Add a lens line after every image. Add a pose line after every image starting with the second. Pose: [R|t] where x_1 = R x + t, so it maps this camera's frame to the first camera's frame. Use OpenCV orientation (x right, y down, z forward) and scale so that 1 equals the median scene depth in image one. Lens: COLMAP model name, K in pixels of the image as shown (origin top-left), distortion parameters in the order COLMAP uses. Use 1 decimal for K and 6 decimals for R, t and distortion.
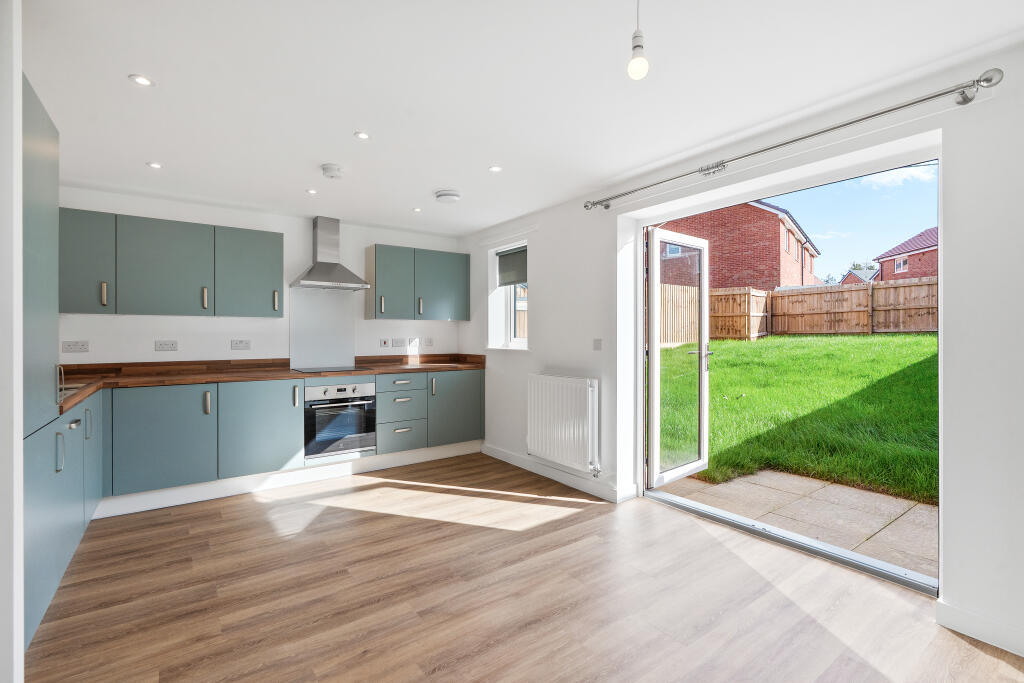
lens RADIAL K [[466.8, 0, 512.8], [0, 466.8, 337.6], [0, 0, 1]] dist [-0.003021, 0.001522]
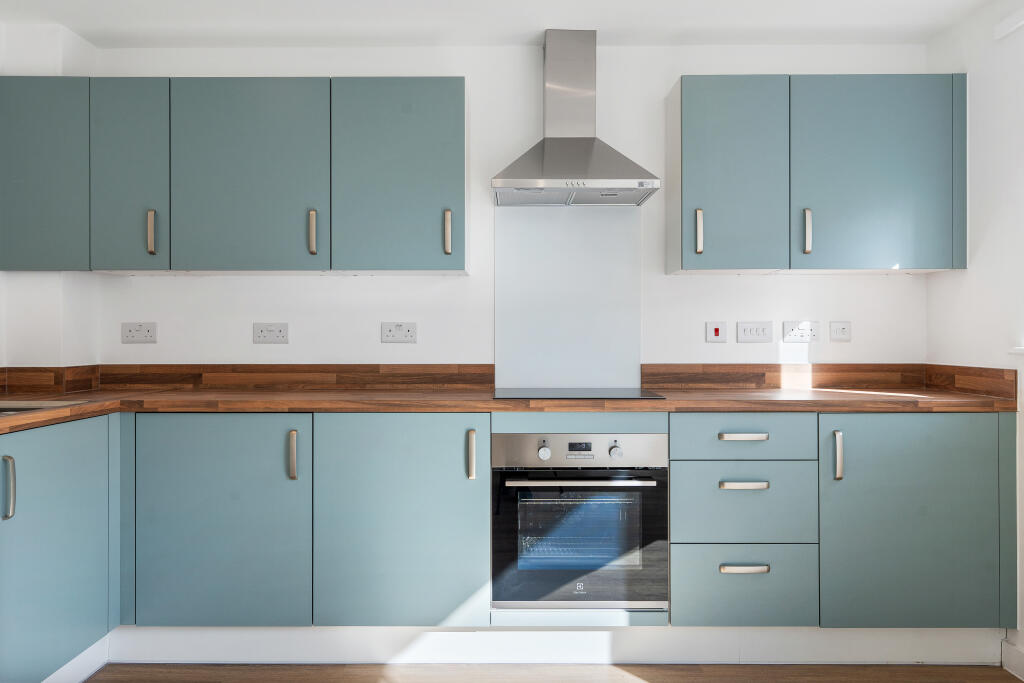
lens RADIAL K [[838.2, 0, 488.0], [0, 838.2, 332.3], [0, 0, 1]] dist [0.006583, 0.010084]
pose [[0.797742, 0.000121, -0.602999, -0.000333], [-0.002894, 0.999989, -0.003629, 0.019278], [0.602992, 0.004640, 0.797734, 0.414566]]
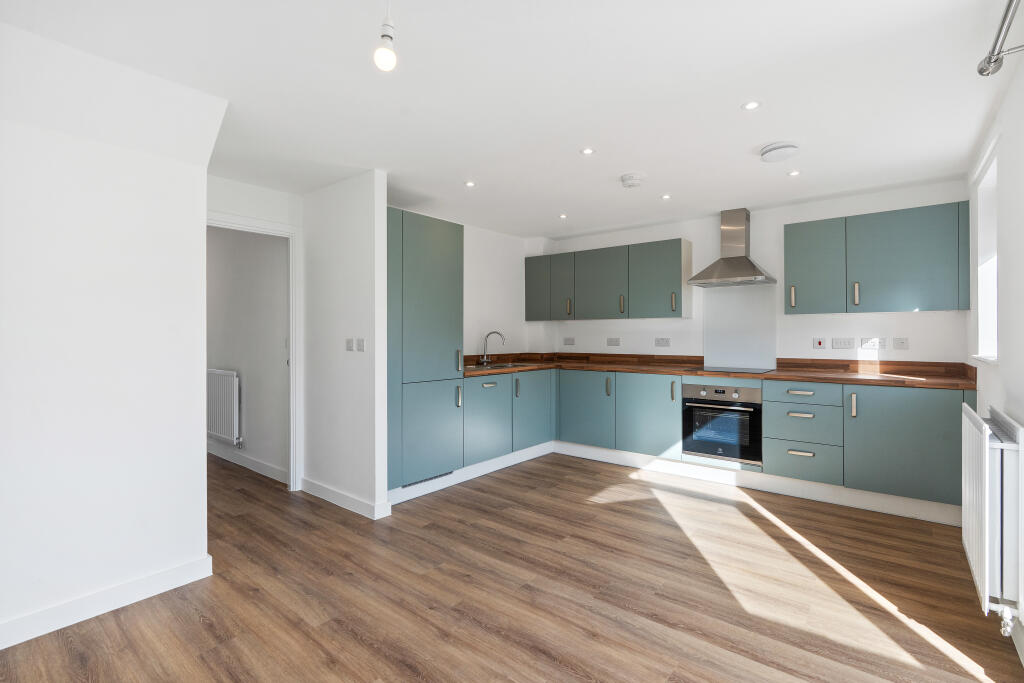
lens RADIAL K [[466.8, 0, 508.2], [0, 466.8, 333.9], [0, 0, 1]] dist [-0.003021, 0.001522]
pose [[0.263834, -0.000338, -0.964568, 0.466638], [-0.003044, 0.999995, -0.001183, -0.002997], [0.964563, 0.003248, 0.263832, 0.360924]]
